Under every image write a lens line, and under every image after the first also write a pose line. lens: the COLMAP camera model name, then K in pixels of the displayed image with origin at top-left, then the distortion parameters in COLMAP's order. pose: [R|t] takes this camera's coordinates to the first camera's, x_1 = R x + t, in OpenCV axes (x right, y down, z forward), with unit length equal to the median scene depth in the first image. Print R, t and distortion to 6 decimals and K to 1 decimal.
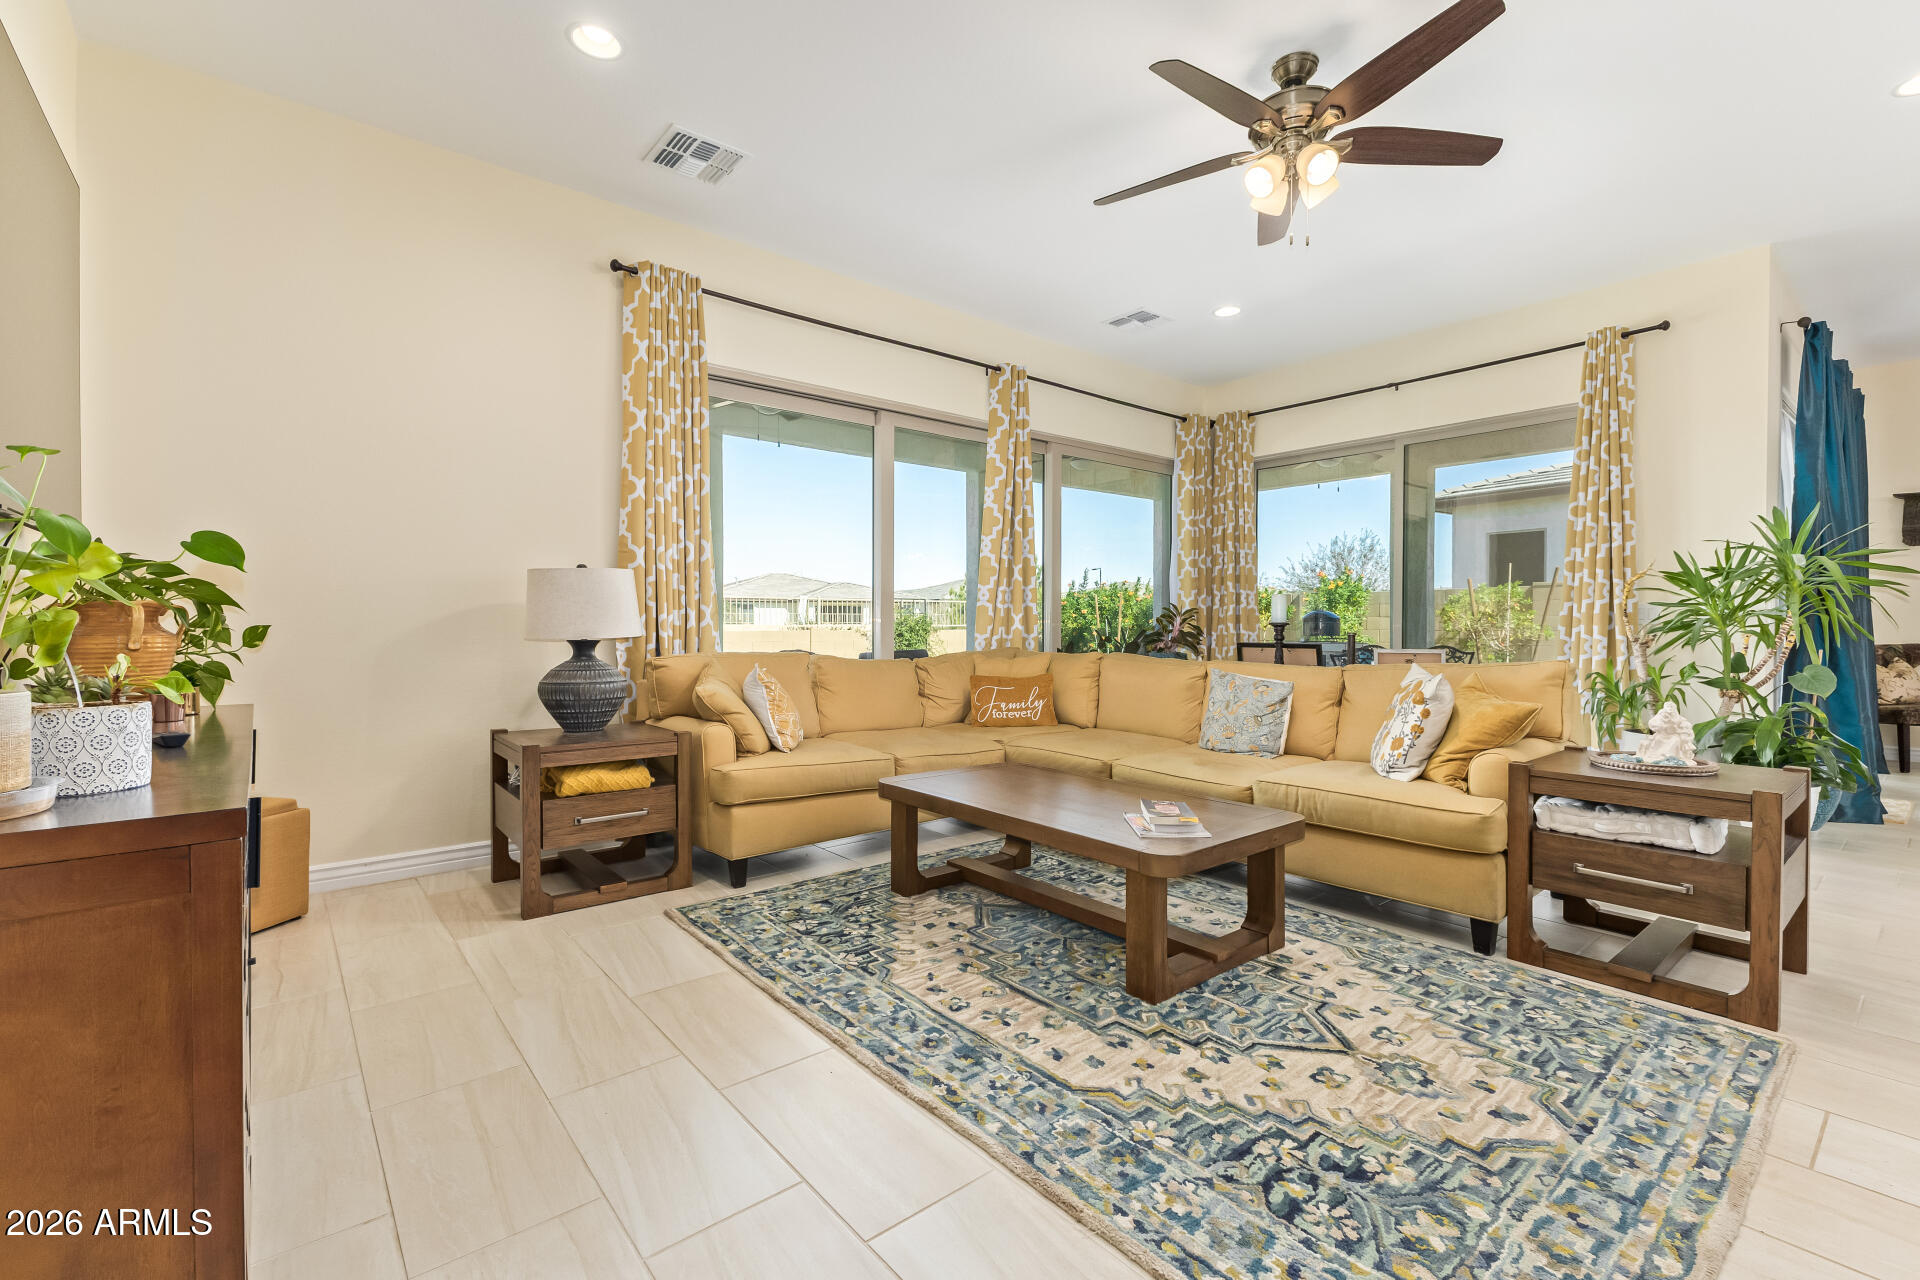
lens RADIAL K [[833.0, 0, 955.2], [0, 833.0, 634.3], [0, 0, 1]] dist [0.018449, -0.004842]
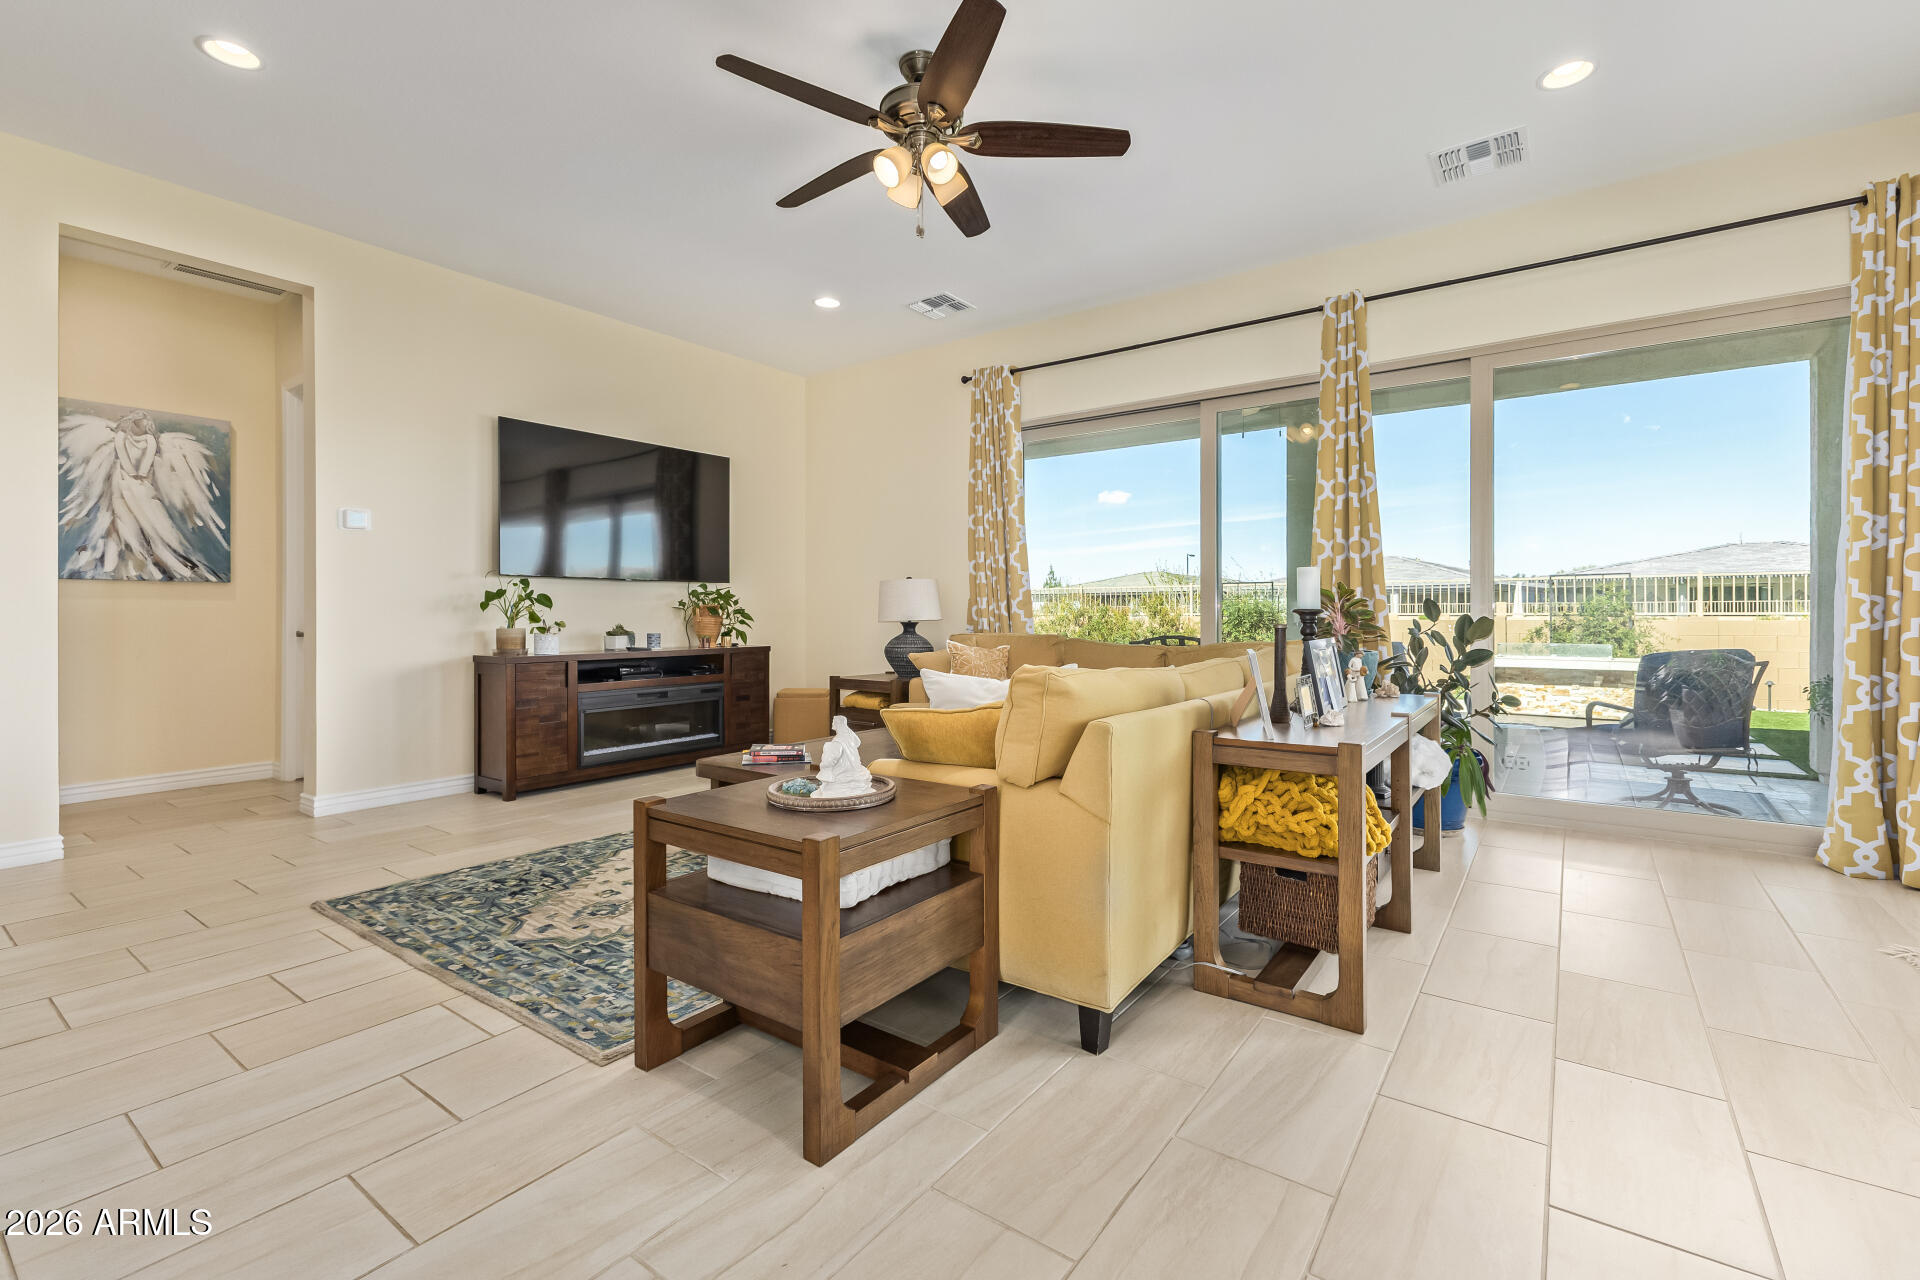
lens RADIAL K [[833.0, 0, 948.7], [0, 833.0, 596.8], [0, 0, 1]] dist [0.018449, -0.004842]
pose [[0.241235, -0.020304, -0.970254, 1.262873], [-0.015587, 0.999571, -0.024792, -0.003380], [0.970341, 0.021104, 0.240816, 0.722750]]
